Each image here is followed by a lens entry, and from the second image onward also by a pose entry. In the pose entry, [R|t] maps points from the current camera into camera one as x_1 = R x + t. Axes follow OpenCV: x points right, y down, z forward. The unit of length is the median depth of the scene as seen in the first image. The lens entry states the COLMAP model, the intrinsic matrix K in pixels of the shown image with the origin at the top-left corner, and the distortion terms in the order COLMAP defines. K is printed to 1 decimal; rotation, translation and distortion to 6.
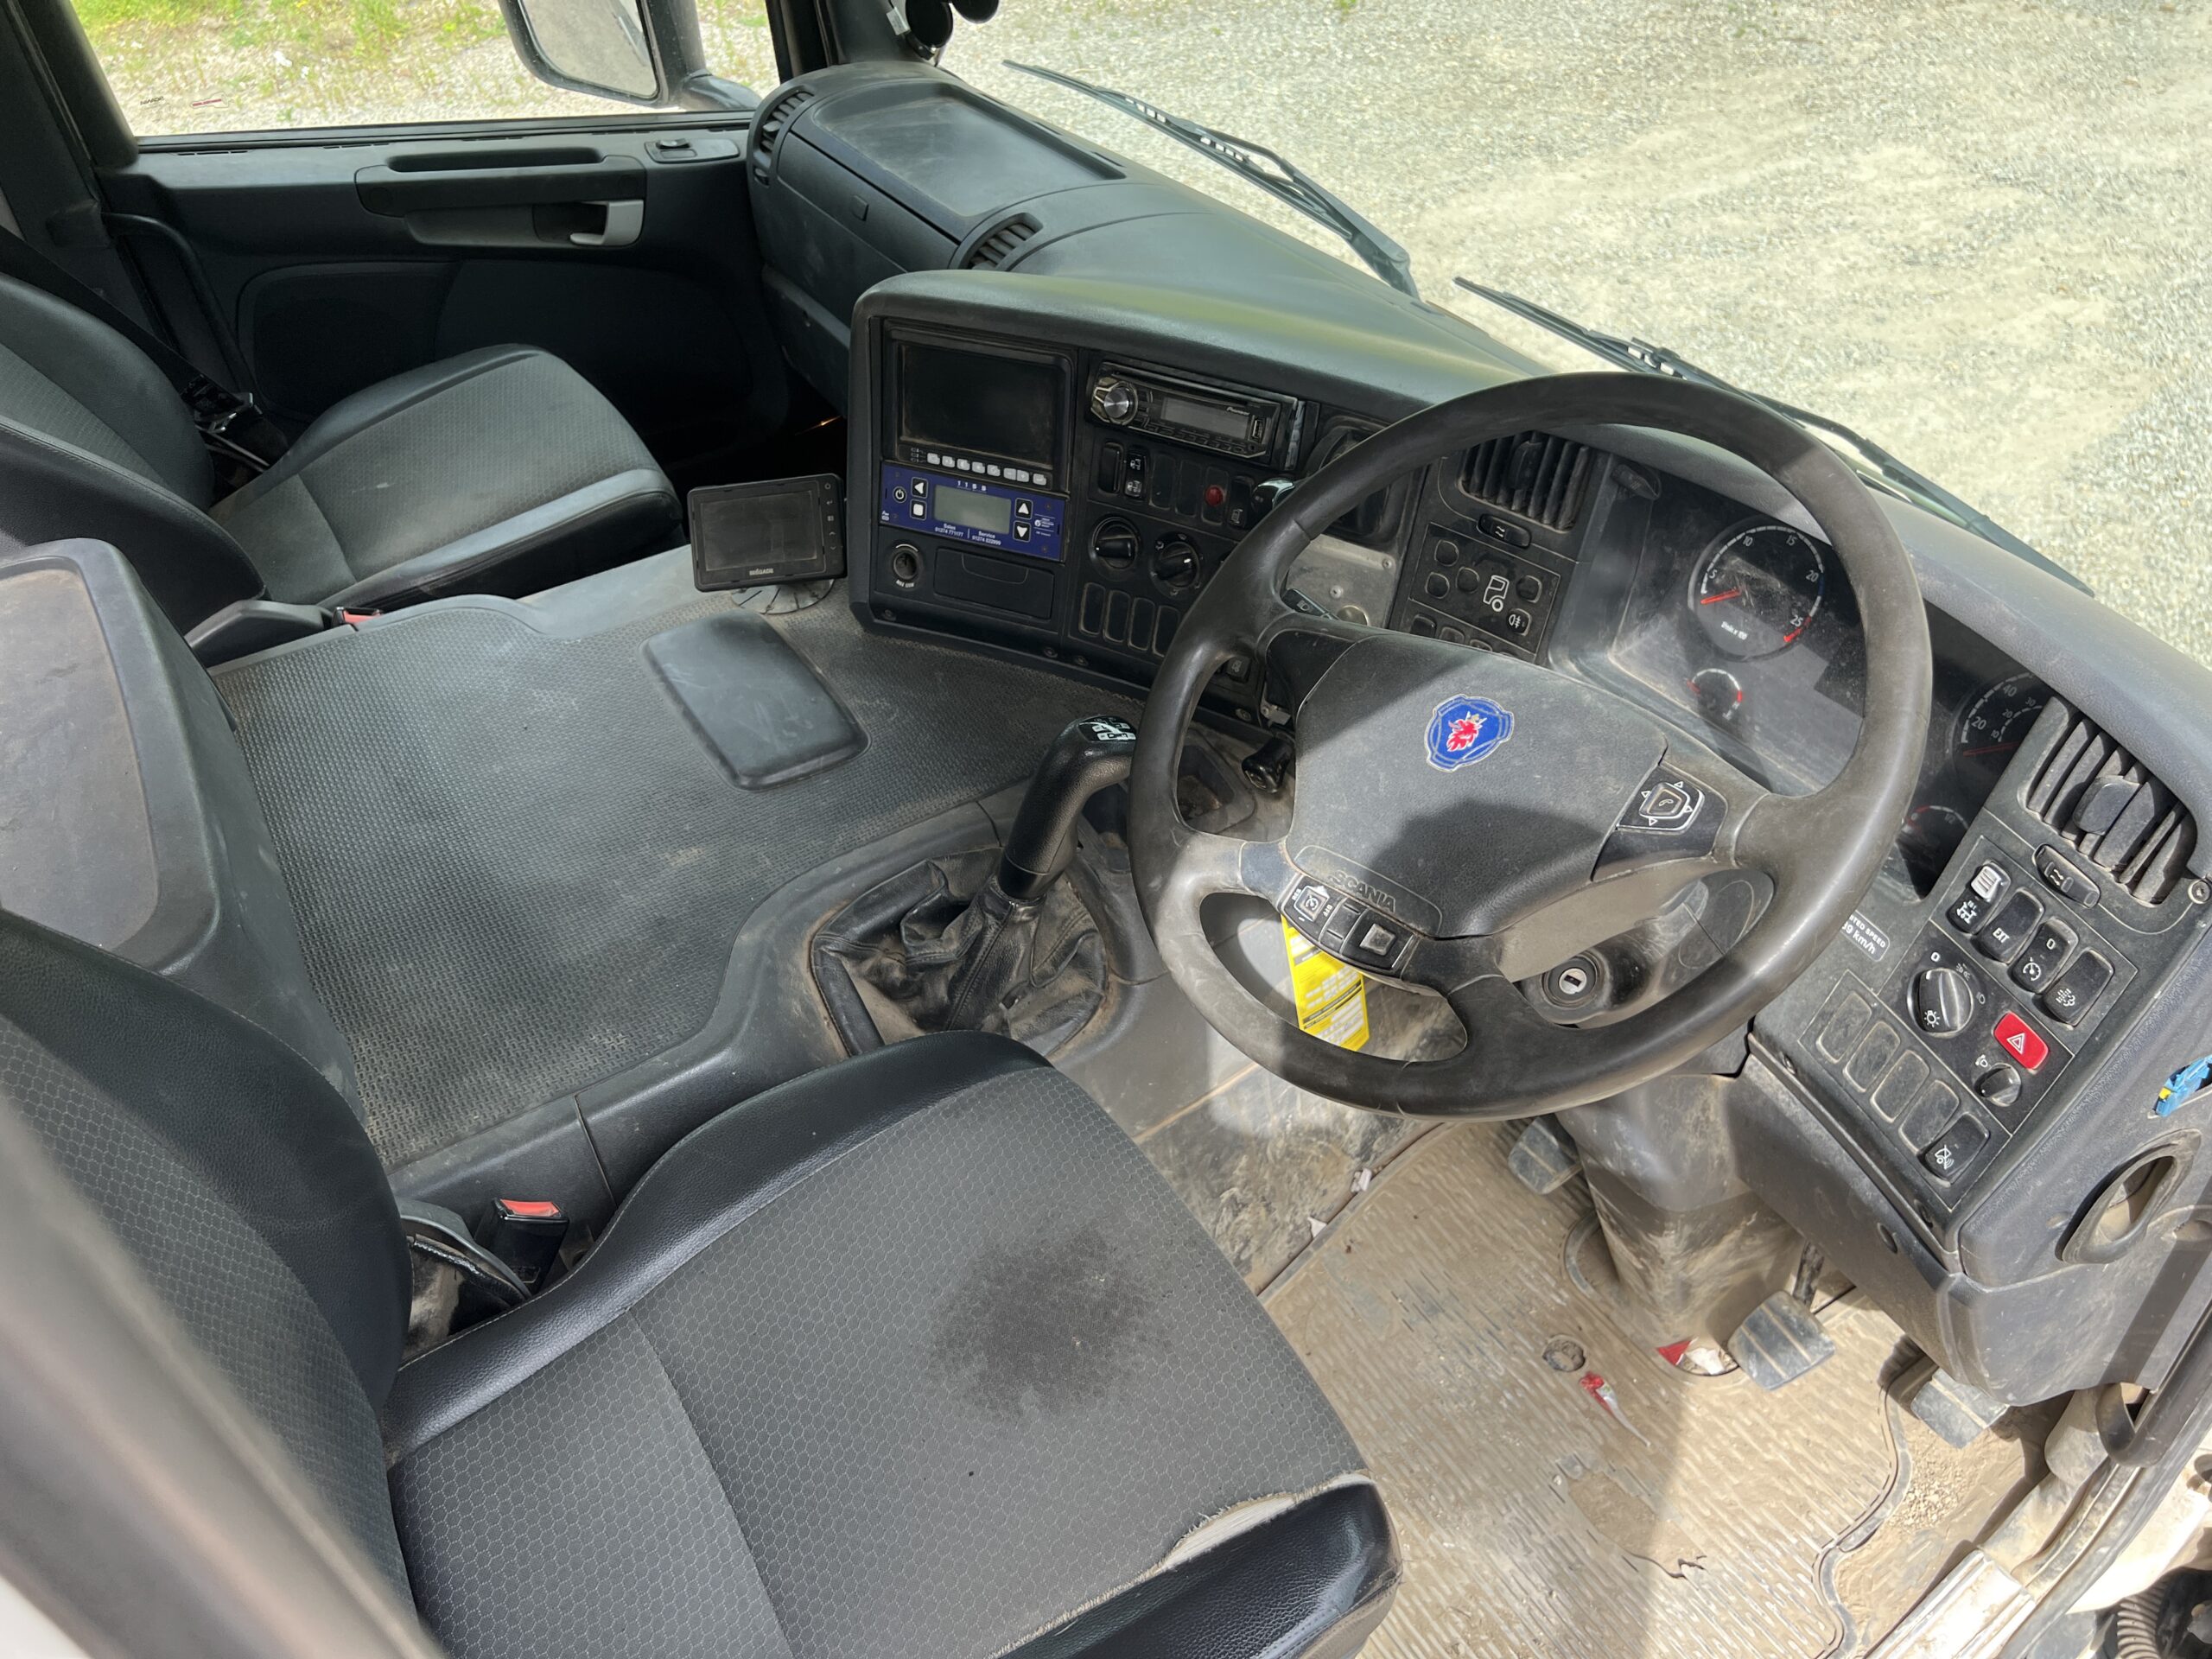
lens RADIAL K [[1676.1, 0, 1094.1], [0, 1676.1, 818.1], [0, 0, 1]] dist [0.057514, -0.072621]
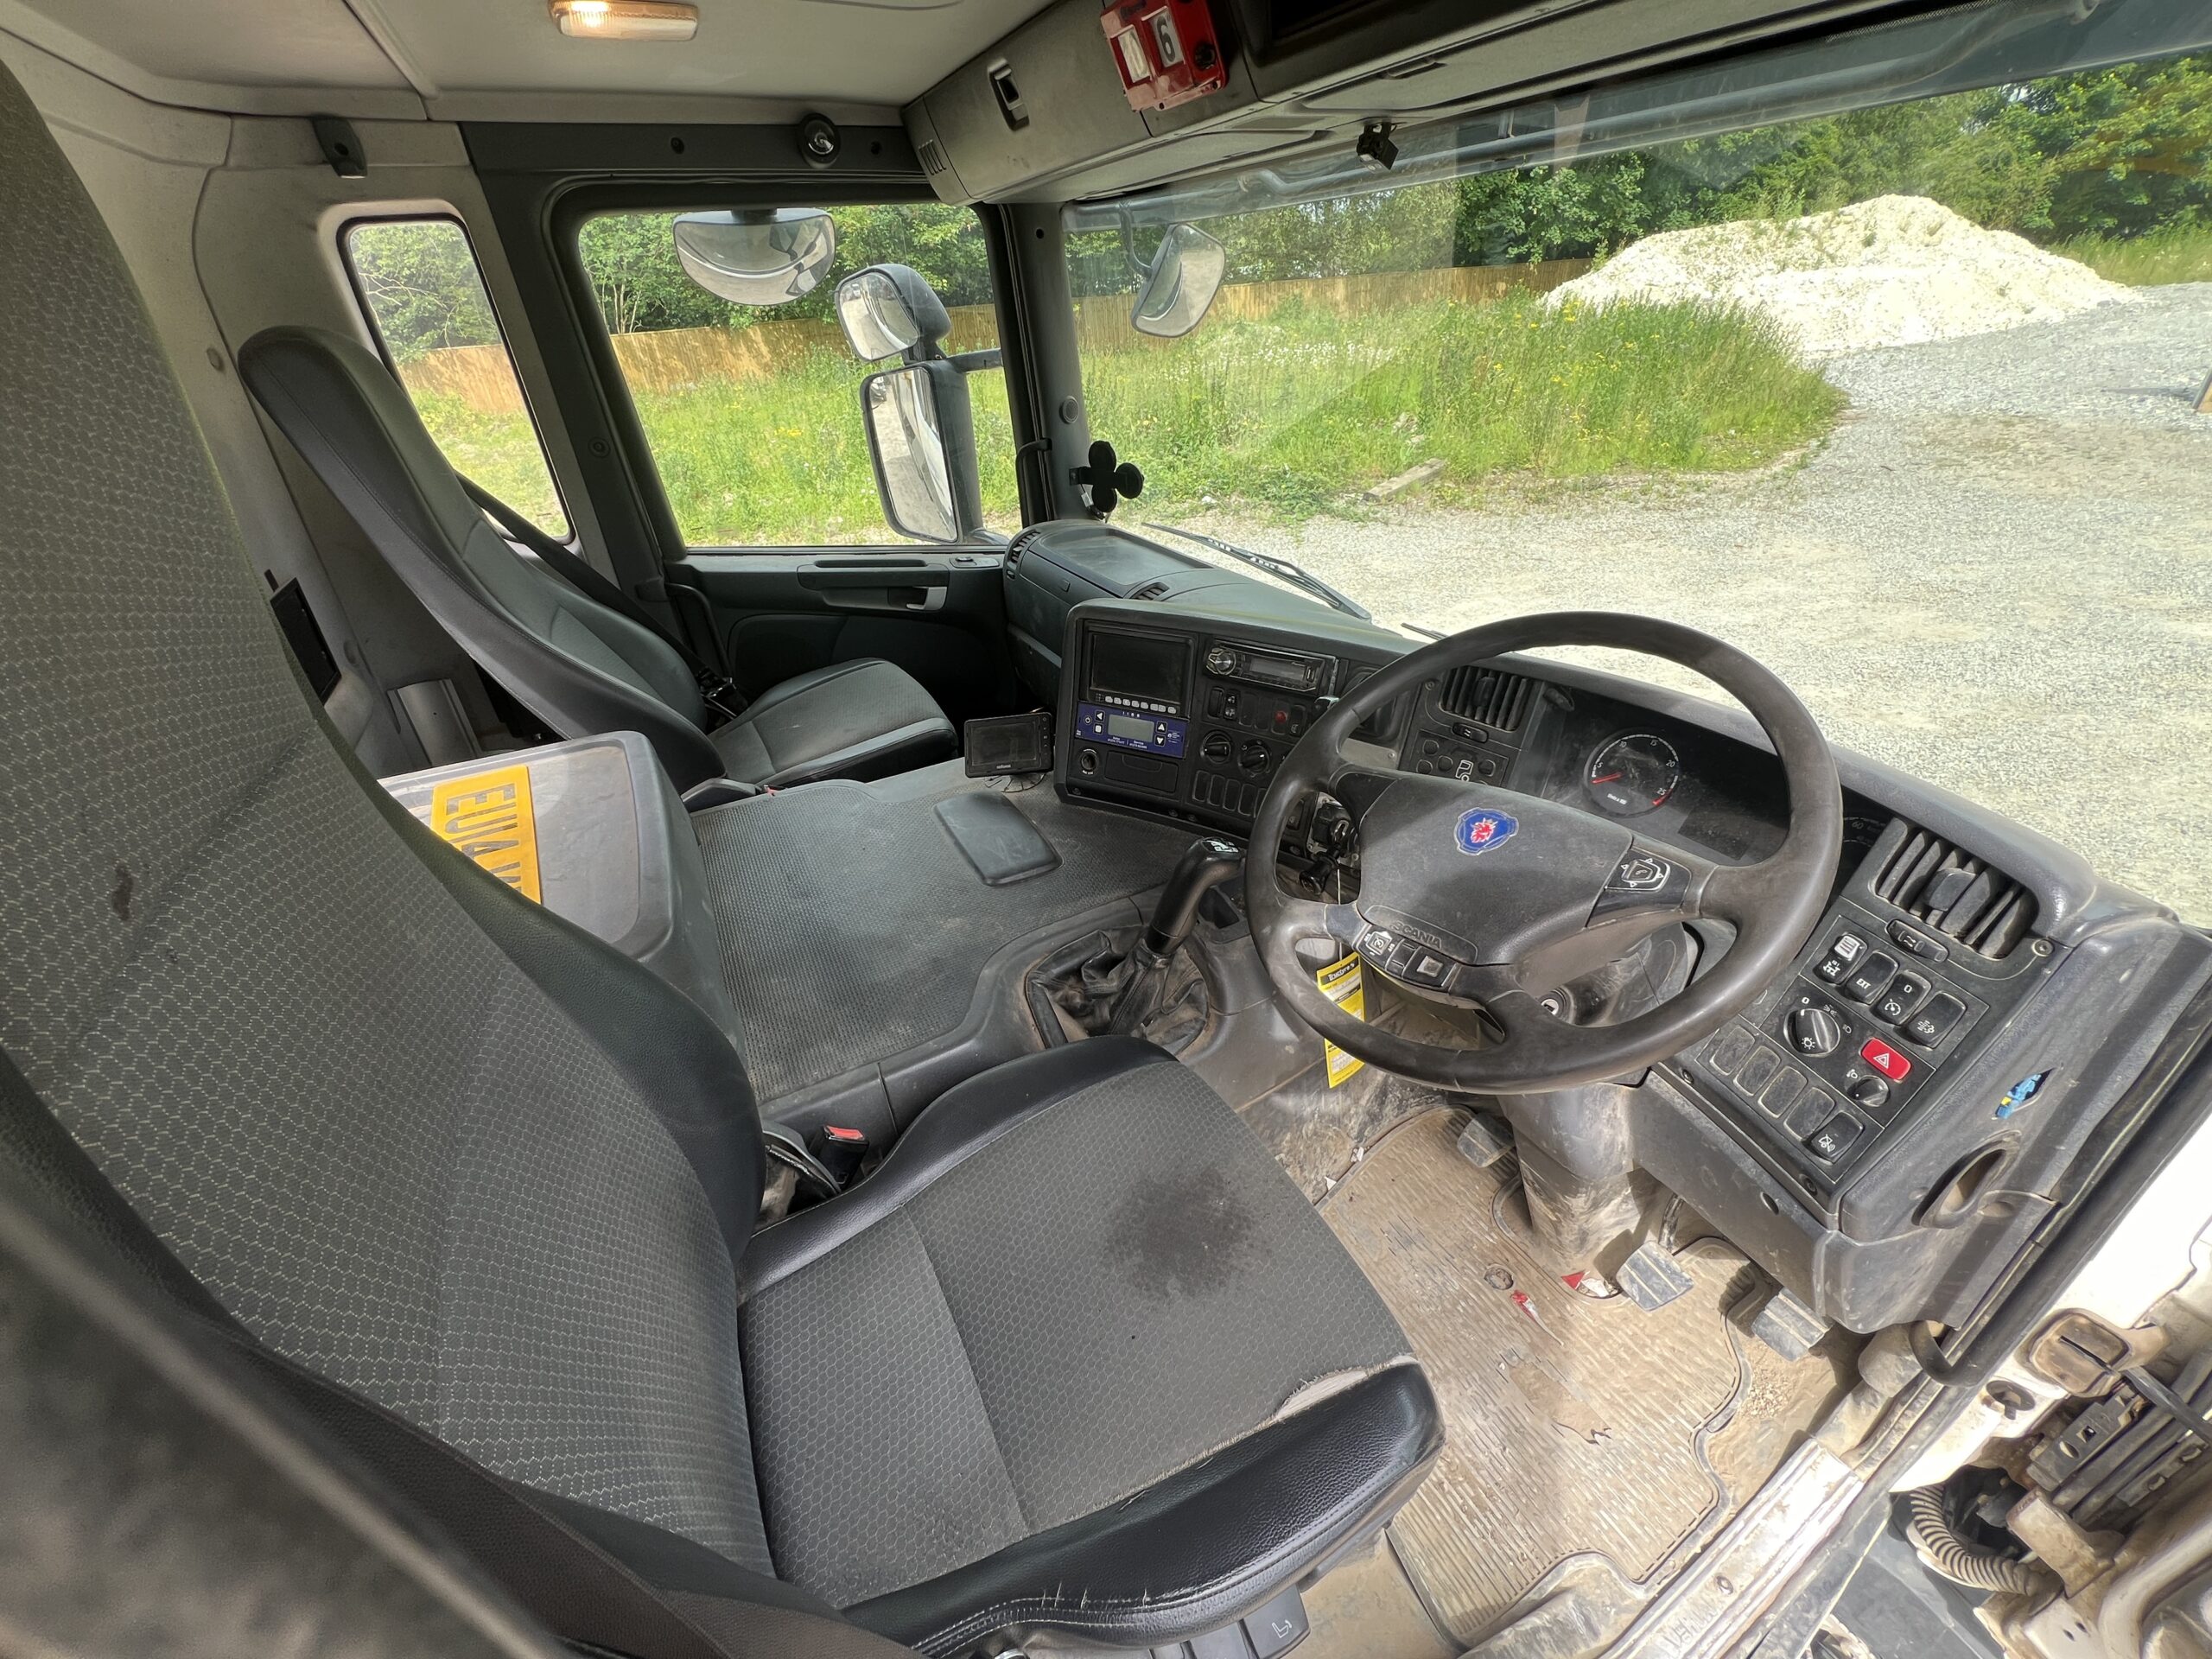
lens RADIAL K [[889.1, 0, 1098.9], [0, 889.1, 826.2], [0, 0, 1]] dist [-0.000353, 0.000225]
pose [[0.997499, 0.031137, -0.063452, -0.051130], [-0.040254, 0.988183, -0.147898, 0.055569], [0.058098, 0.150082, 0.986965, 0.145297]]
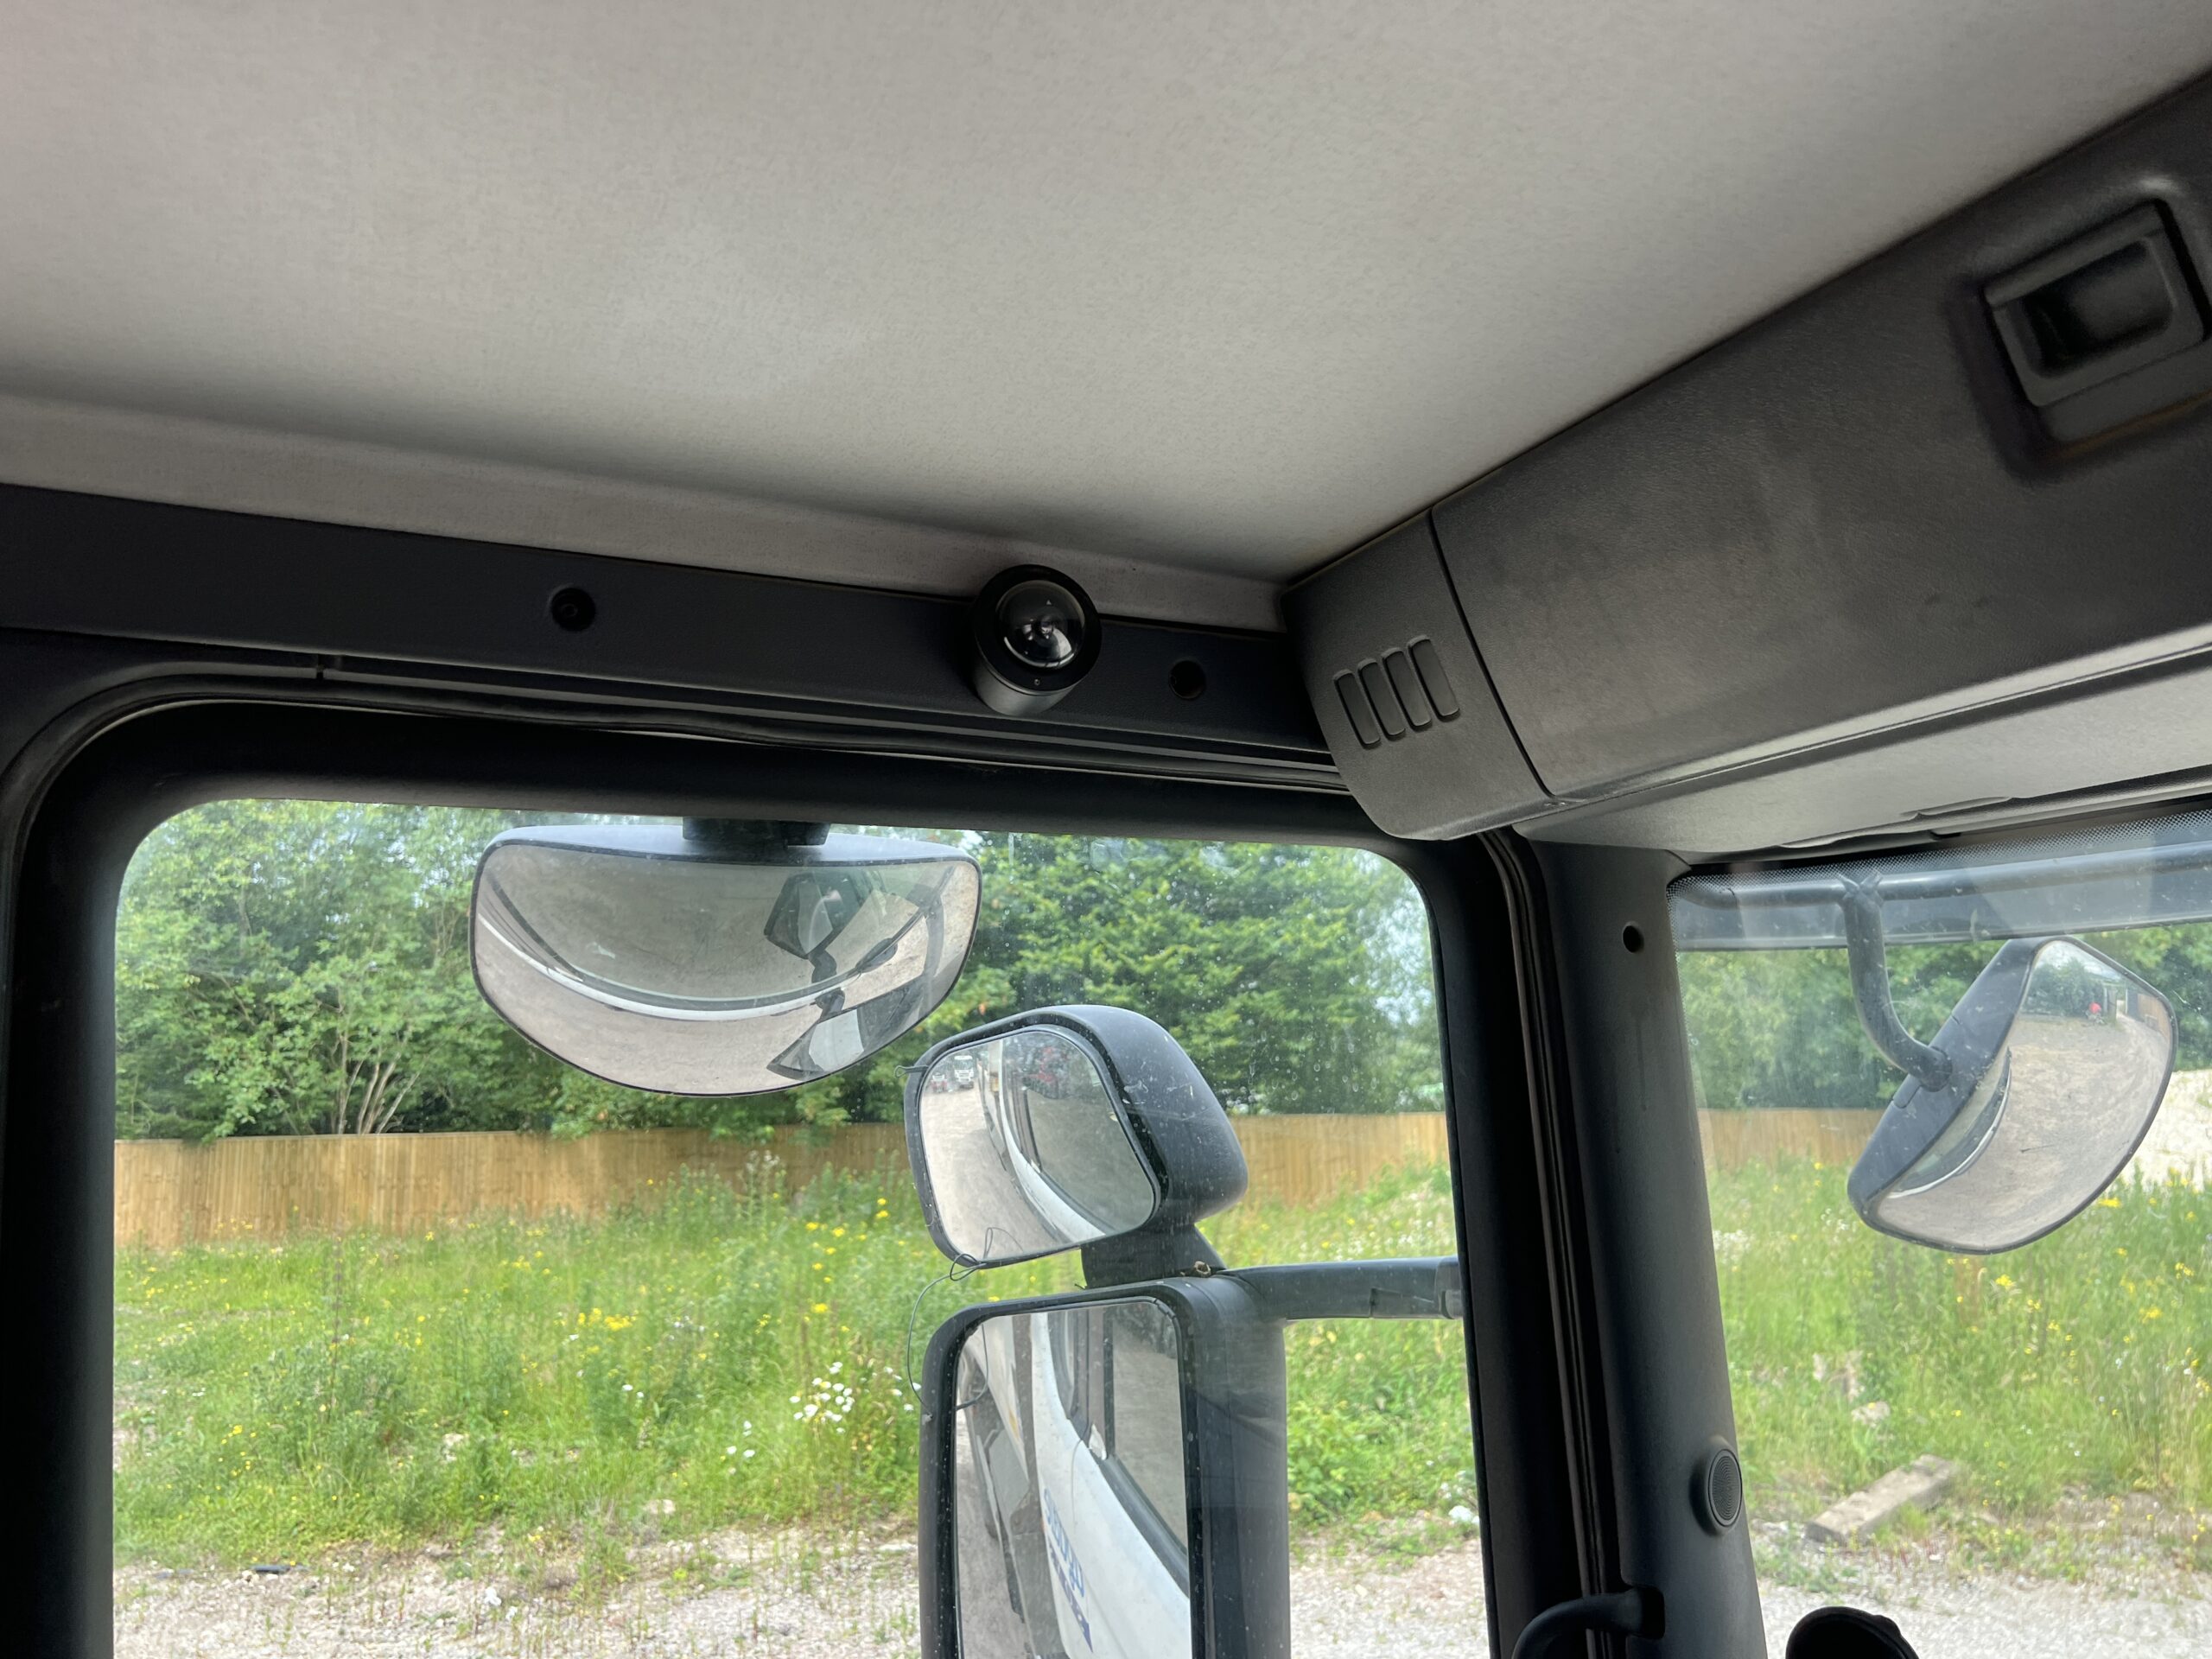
lens RADIAL K [[1676.1, 0, 1094.1], [0, 1676.1, 818.1], [0, 0, 1]] dist [0.057514, -0.072621]
pose [[0.992786, 0.023781, -0.117521, -0.416544], [-0.104898, 0.647024, -0.755220, -0.439384], [0.058079, 0.762099, 0.644850, 0.767473]]
